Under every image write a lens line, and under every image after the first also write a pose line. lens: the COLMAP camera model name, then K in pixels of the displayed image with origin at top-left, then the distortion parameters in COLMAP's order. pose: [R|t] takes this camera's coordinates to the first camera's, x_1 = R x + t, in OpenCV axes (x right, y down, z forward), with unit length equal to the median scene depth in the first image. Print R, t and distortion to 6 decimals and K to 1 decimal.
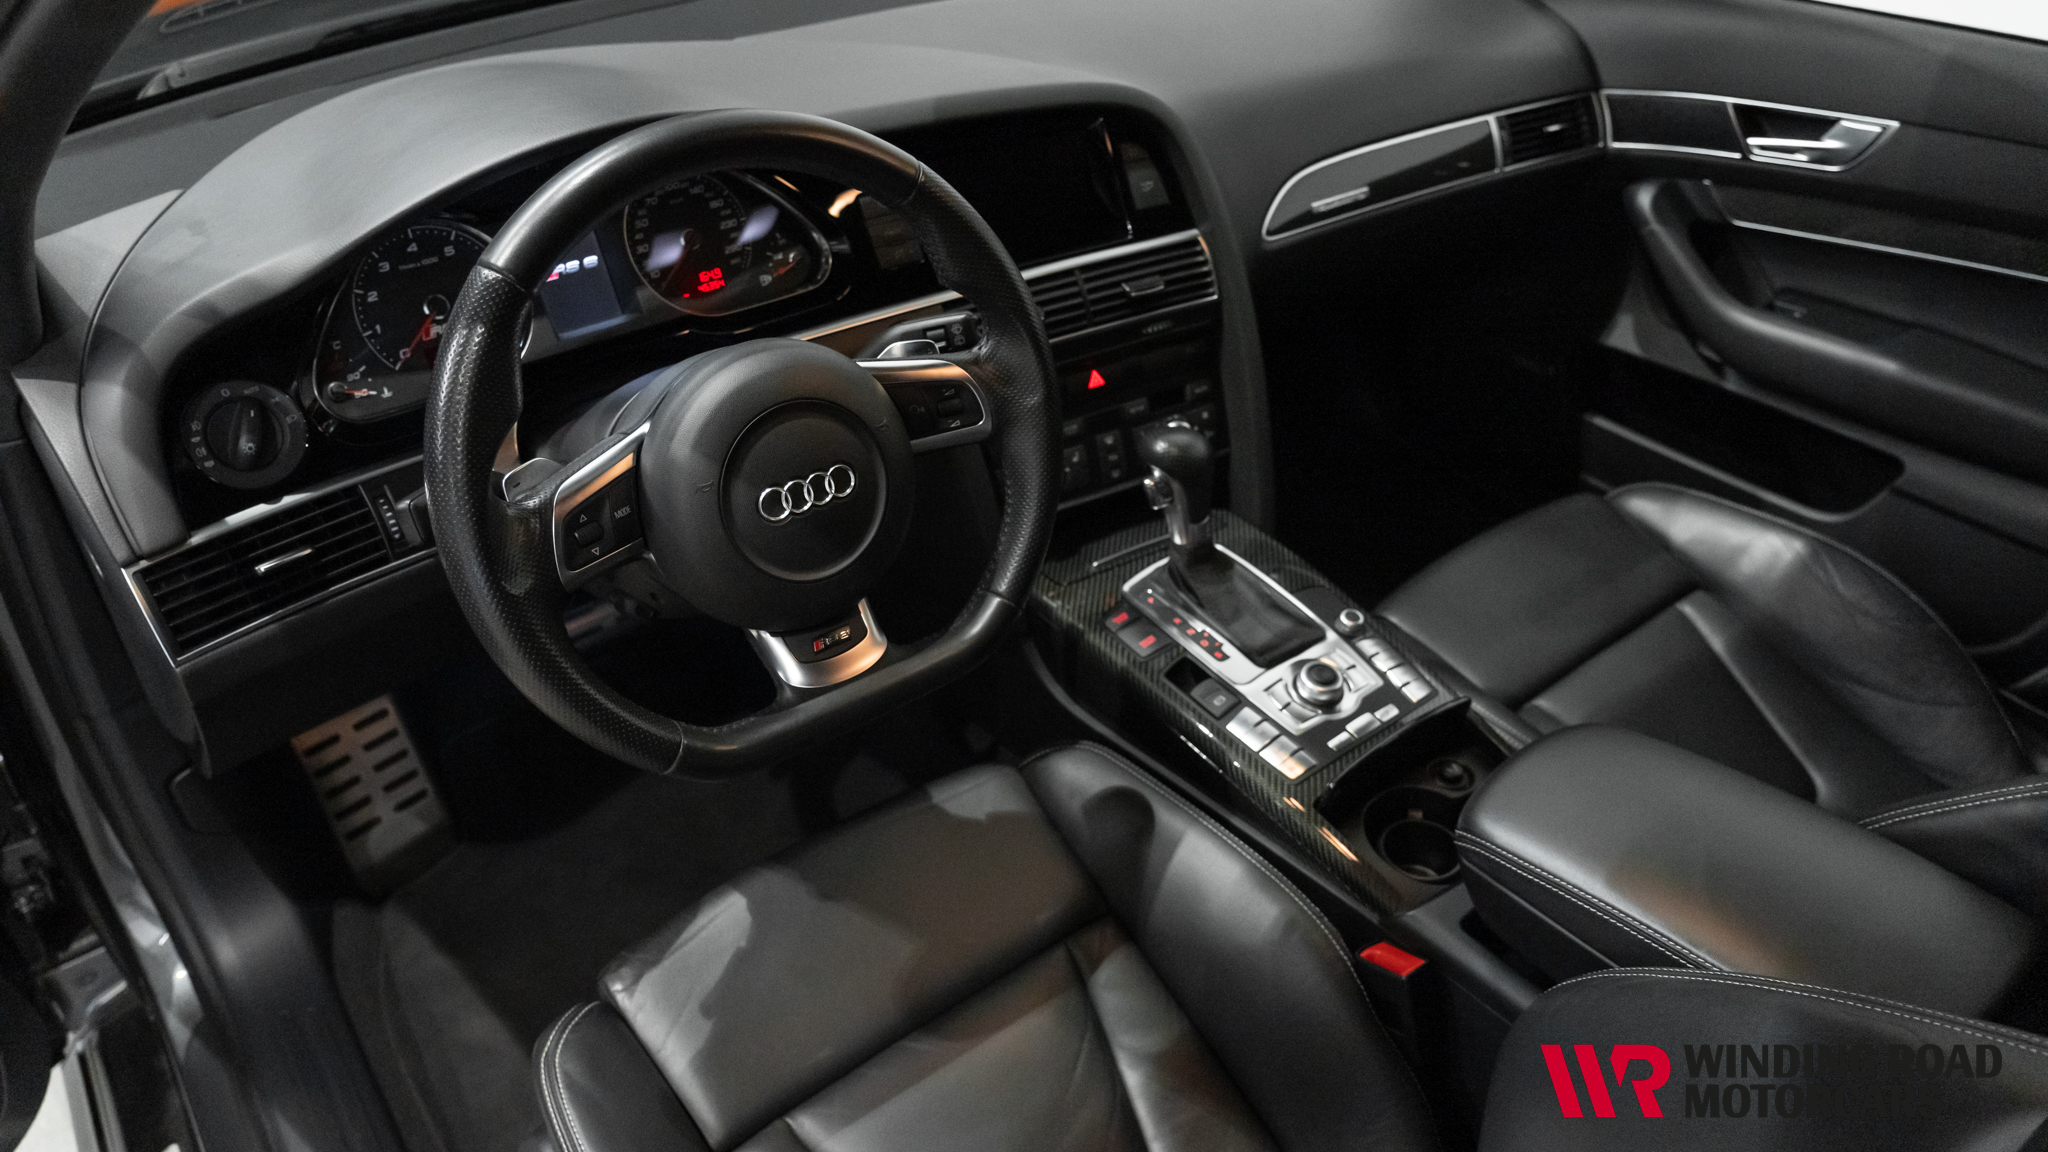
lens RADIAL K [[1390.0, 0, 1024.0], [0, 1390.0, 576.0], [0, 0, 1]] dist [-0.003996, 0.000615]
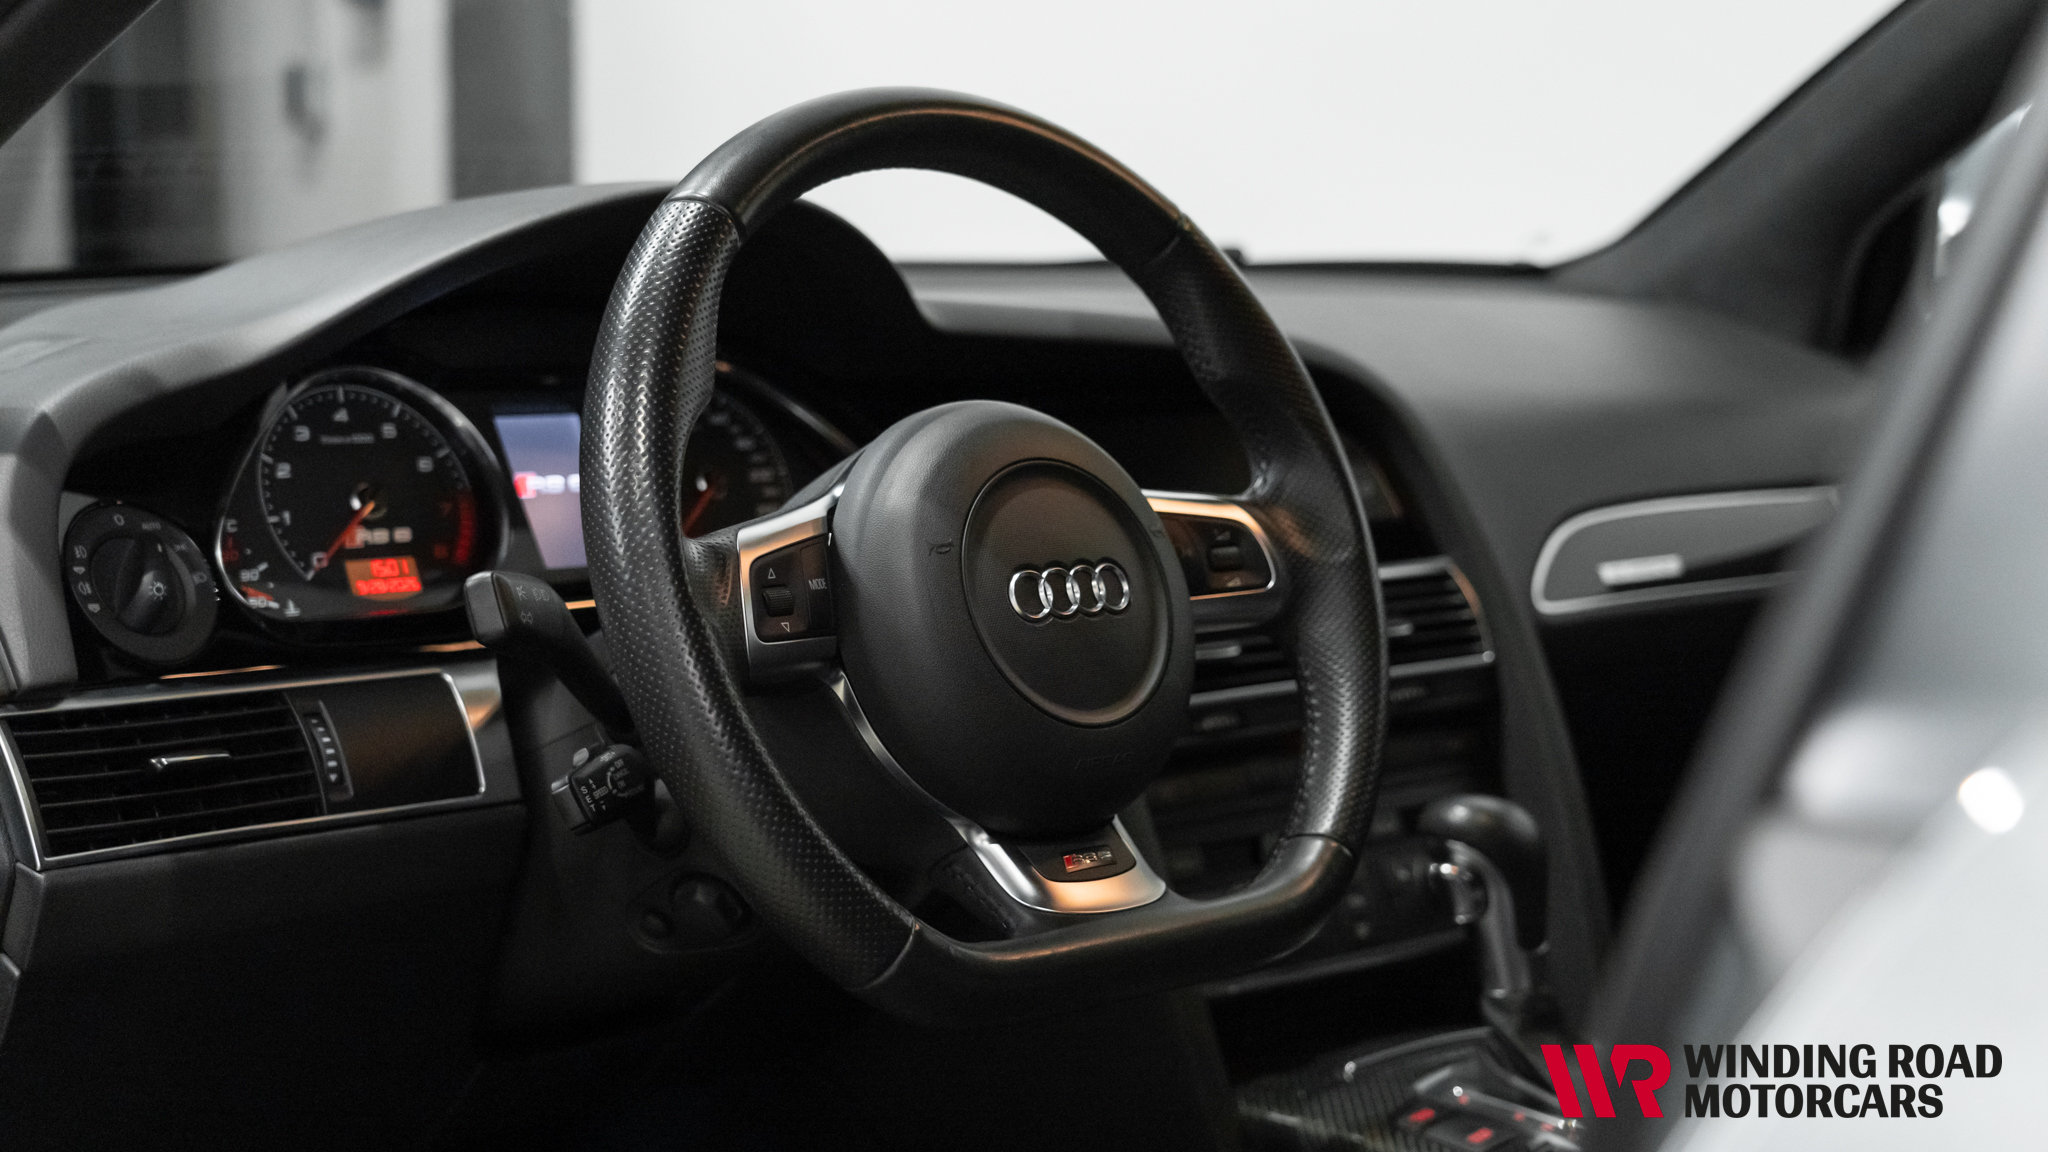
lens RADIAL K [[3061.0, 0, 1024.0], [0, 3061.0, 576.0], [0, 0, 1]] dist [0.042111, -0.047054]
pose [[0.992896, -0.006037, 0.118836, -0.294814], [0.064188, 0.868114, -0.492197, 0.546896], [-0.100192, 0.496328, 0.862334, -0.220480]]
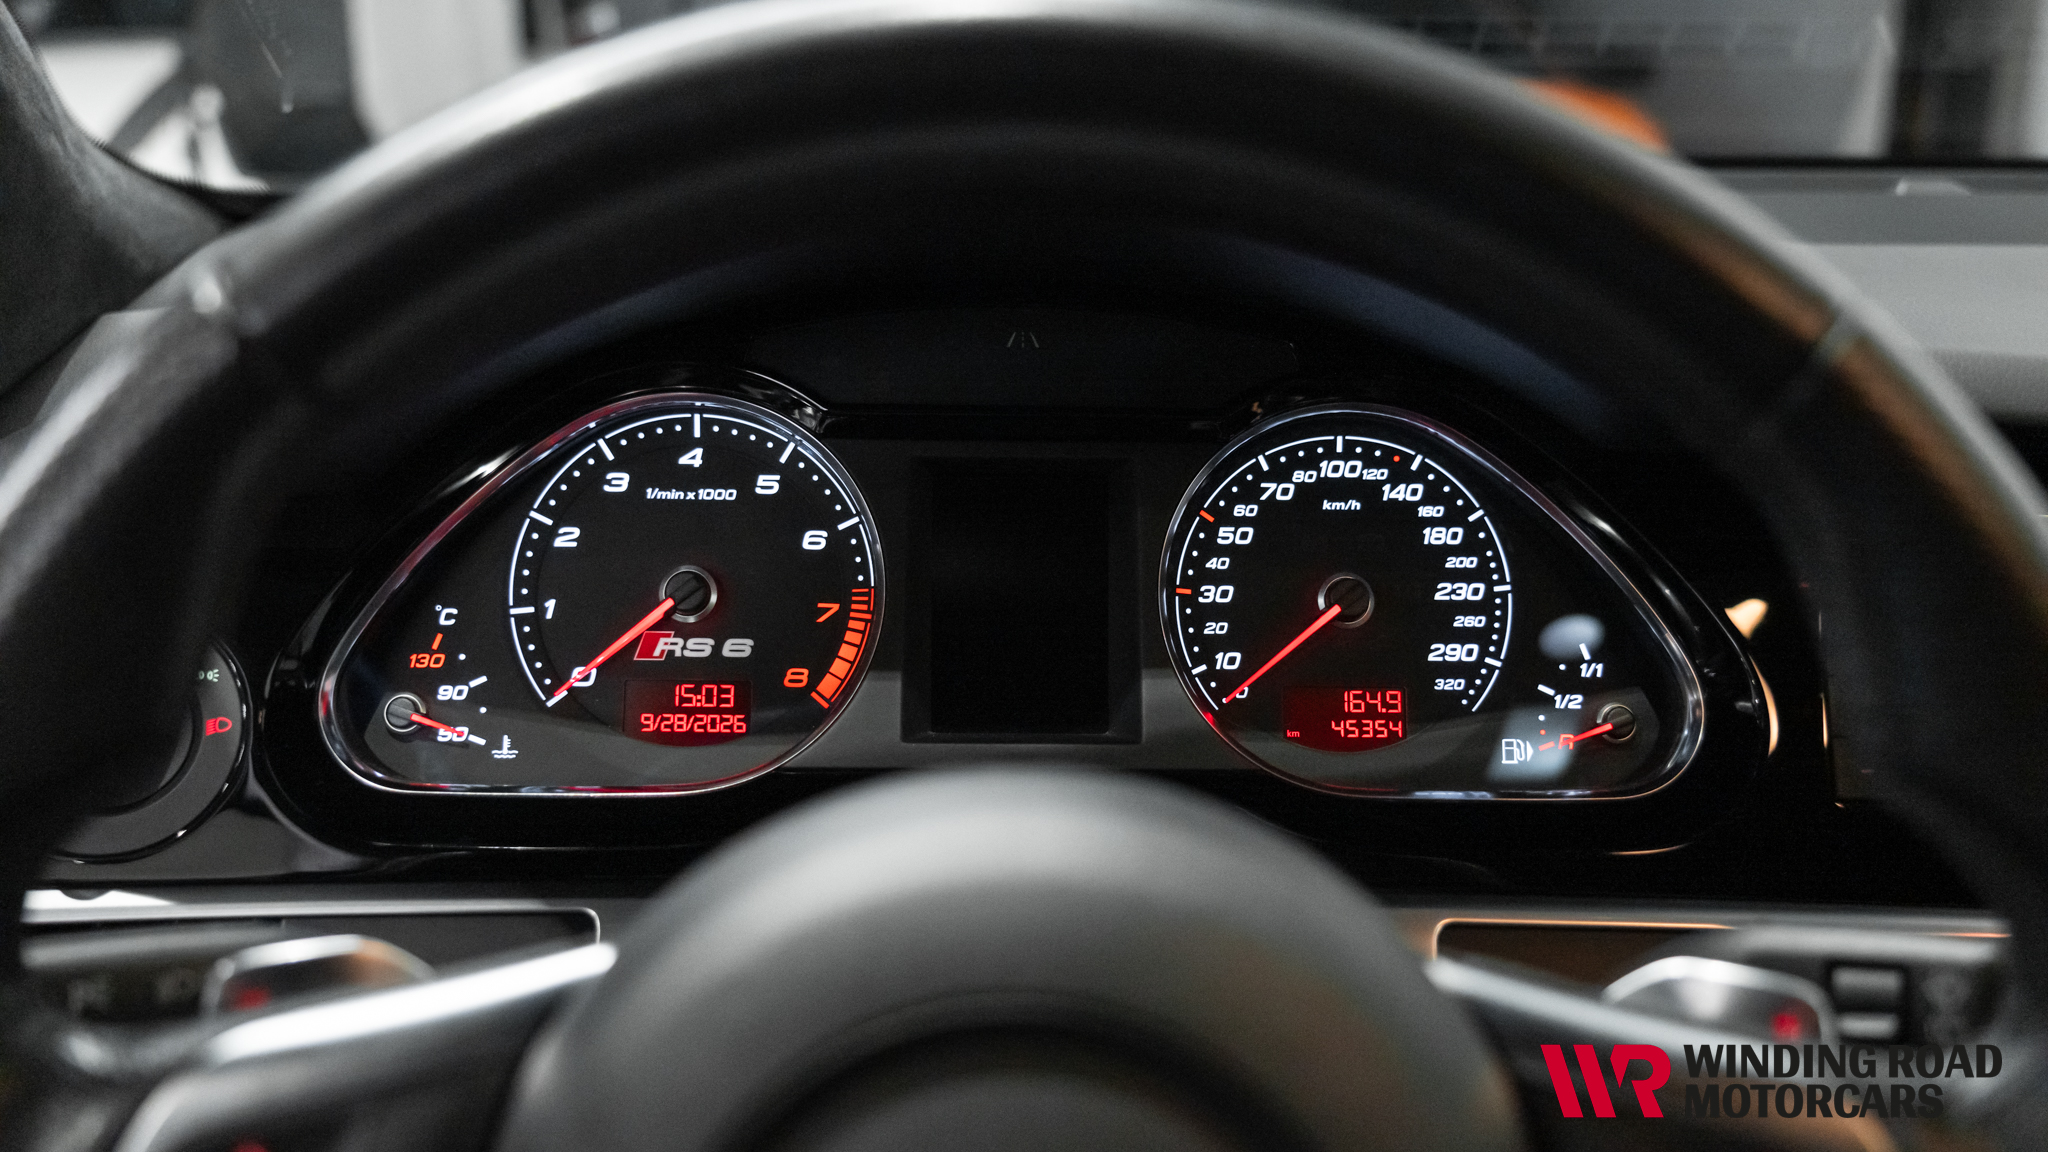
lens RADIAL K [[2083.0, 0, 1024.0], [0, 2083.0, 576.0], [0, 0, 1]] dist [-0.007169, 0.005389]
pose [[0.798007, 0.172879, -0.577319, 0.028141], [-0.364467, 0.901370, -0.233873, -0.087483], [0.479946, 0.397046, 0.782308, 0.550492]]
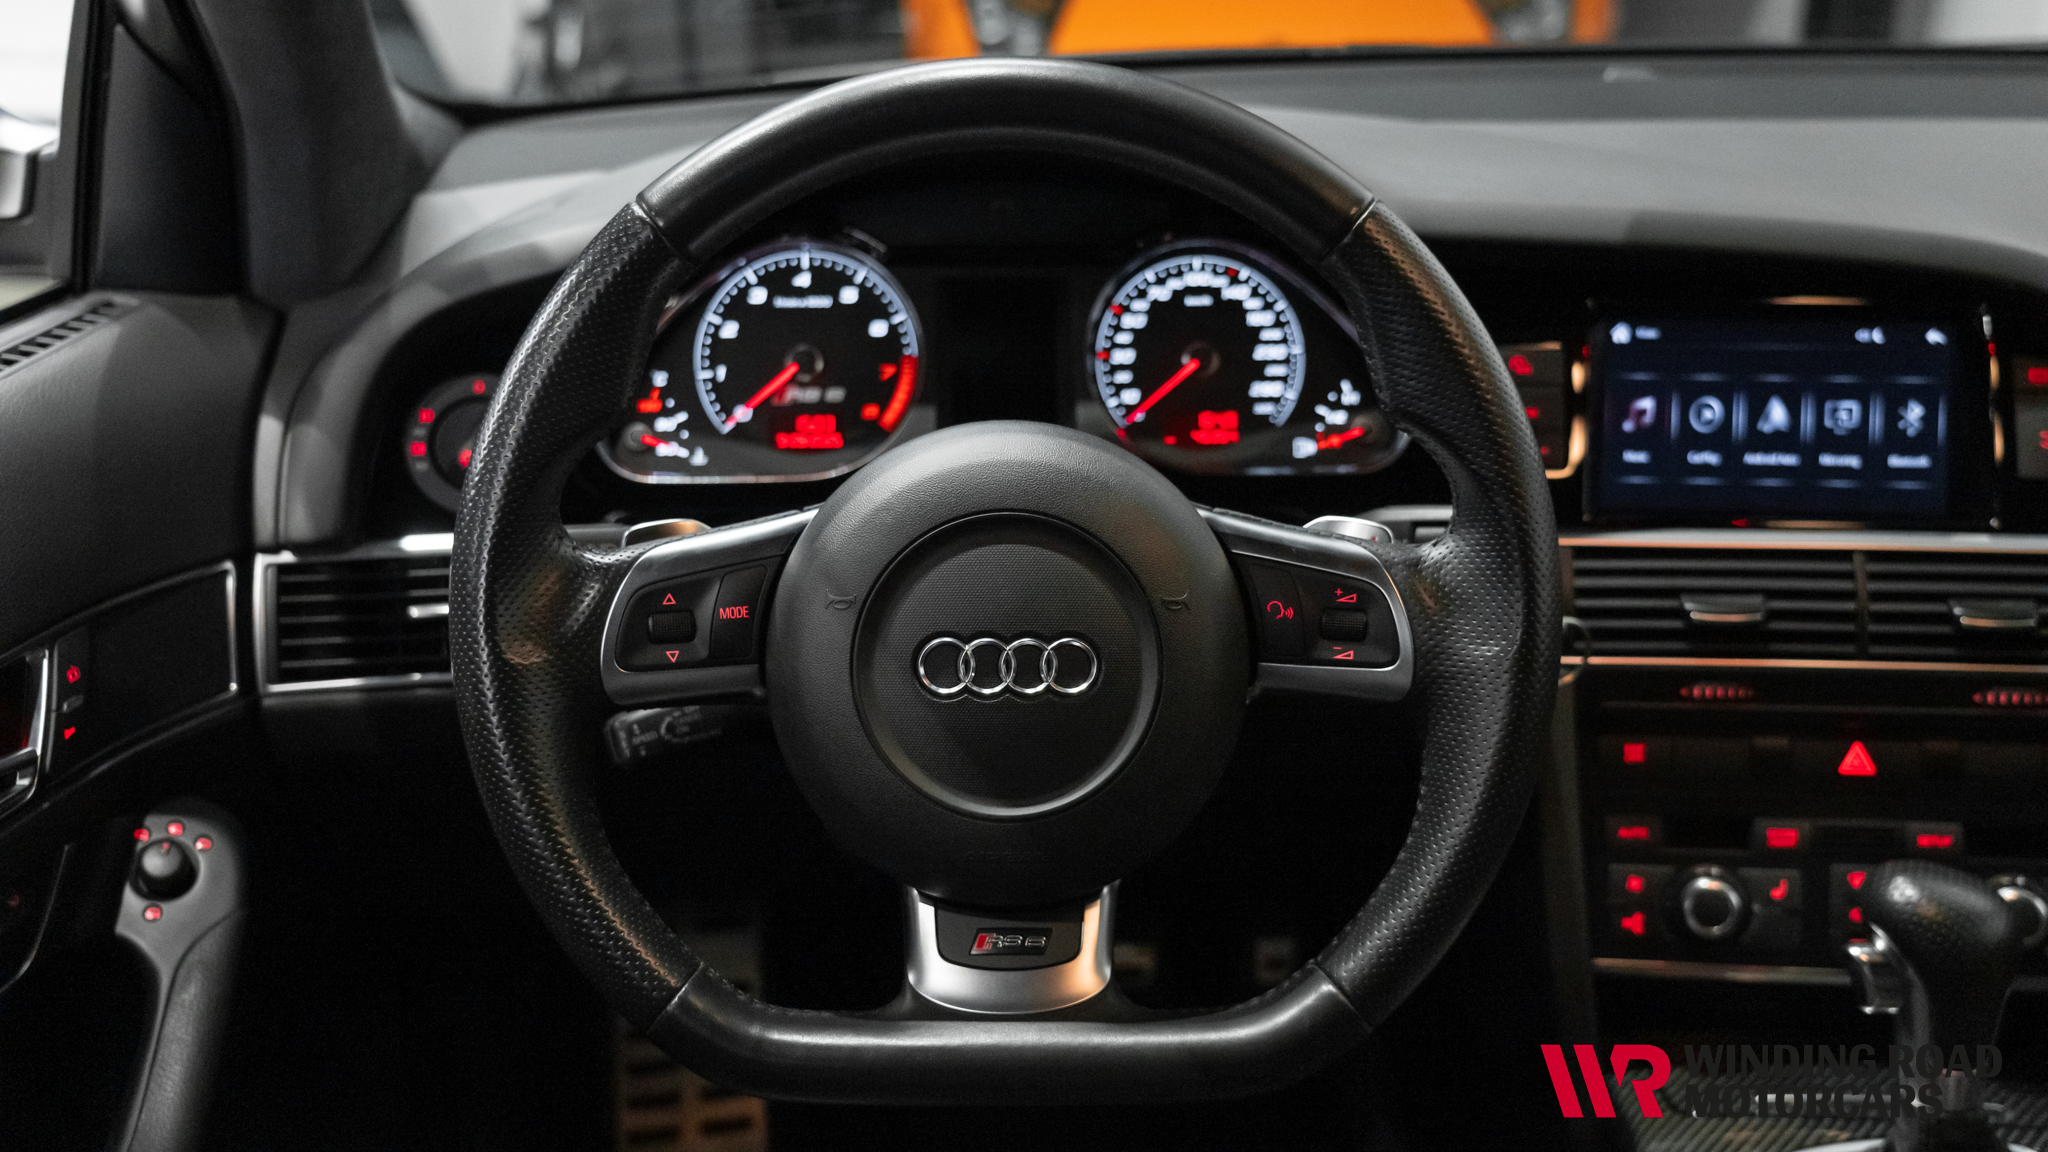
lens RADIAL K [[2083.0, 0, 1024.0], [0, 2083.0, 576.0], [0, 0, 1]] dist [-0.007169, 0.005389]
pose [[0.805034, 0.206485, -0.556134, 0.283534], [-0.344321, 0.926036, -0.154598, 0.032938], [0.483078, 0.315945, 0.816587, 0.221463]]
